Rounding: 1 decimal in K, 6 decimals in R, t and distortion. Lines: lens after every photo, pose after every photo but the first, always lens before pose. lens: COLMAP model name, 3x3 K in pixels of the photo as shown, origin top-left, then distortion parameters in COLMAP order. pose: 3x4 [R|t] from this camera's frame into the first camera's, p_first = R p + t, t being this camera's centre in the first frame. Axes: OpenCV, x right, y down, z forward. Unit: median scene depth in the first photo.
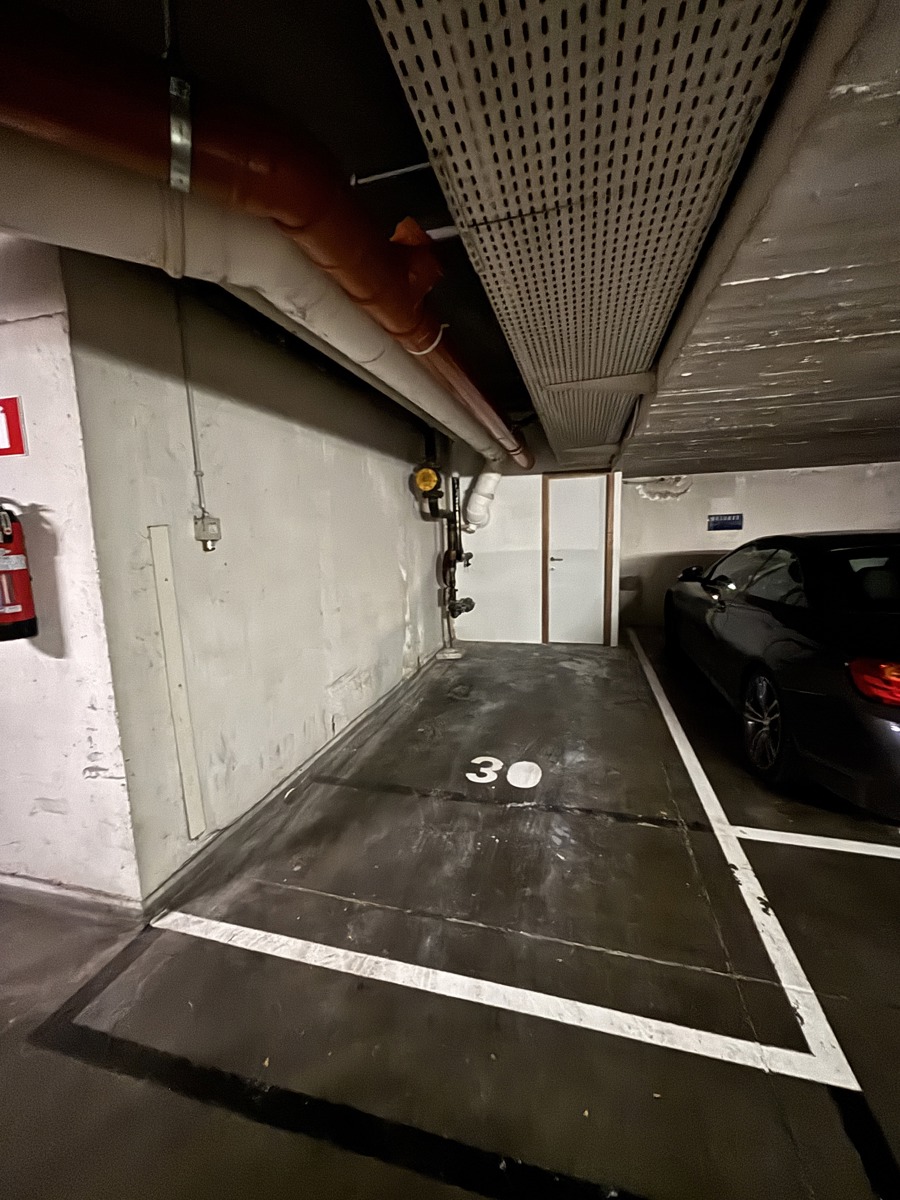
lens RADIAL K [[475.6, 0, 444.6], [0, 475.6, 608.4], [0, 0, 1]] dist [0.002768, -0.009468]
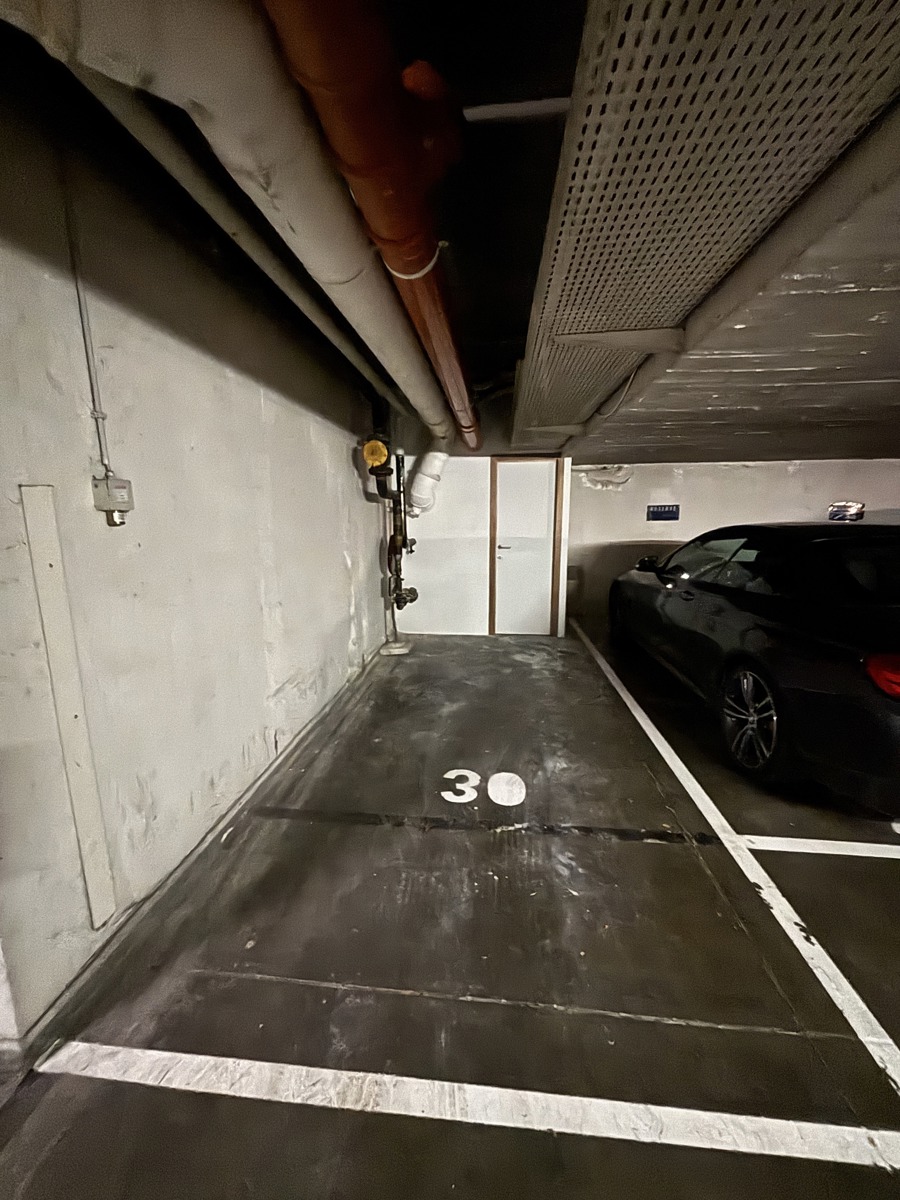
lens RADIAL K [[479.8, 0, 444.9], [0, 479.8, 605.3], [0, 0, 1]] dist [-0.001153, -0.000297]
pose [[0.985672, -0.006433, 0.168550, -0.098540], [0.003477, 0.999835, 0.017831, -0.008598], [-0.168637, -0.016989, 0.985532, 0.153619]]
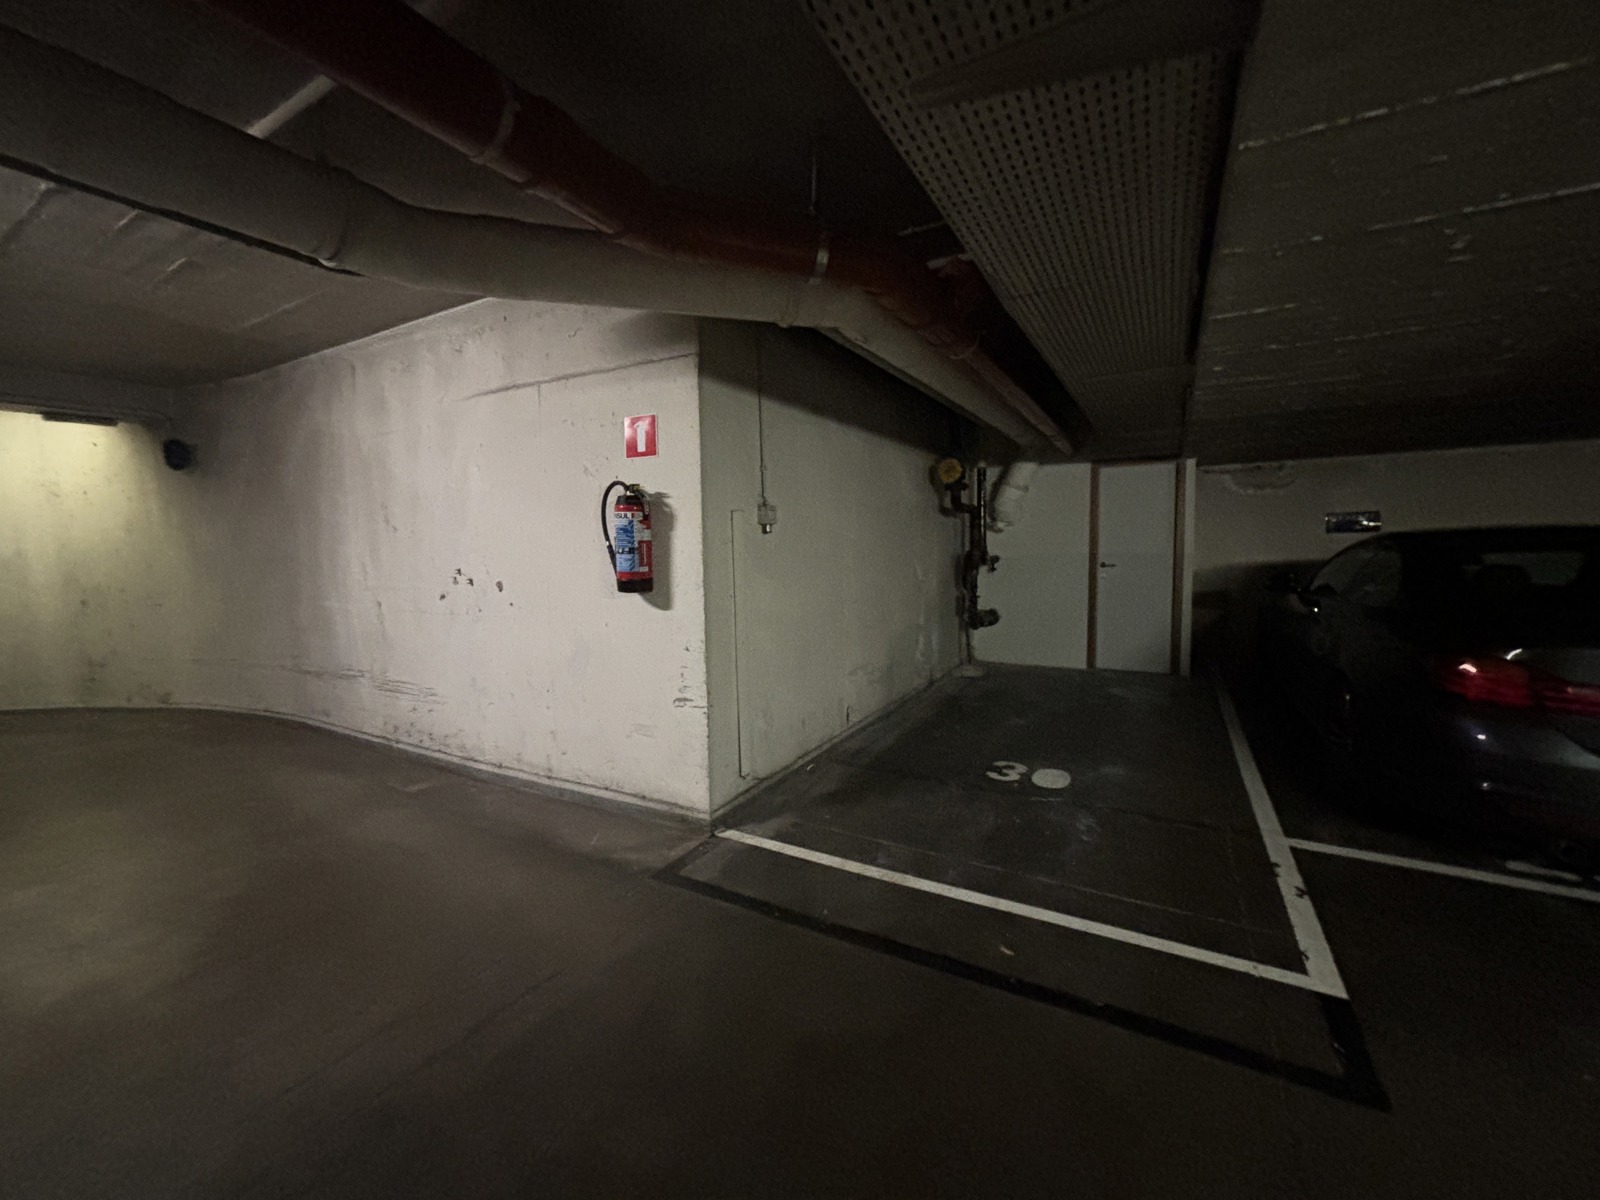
lens RADIAL K [[634.2, 0, 800.0], [0, 634.2, 600.0], [0, 0, 1]] dist [0.002768, -0.009468]
pose [[0.970372, 0.035557, -0.238987, -0.027830], [-0.050965, 0.996980, -0.058604, 0.101556], [0.236181, 0.069047, 0.969253, -0.374779]]
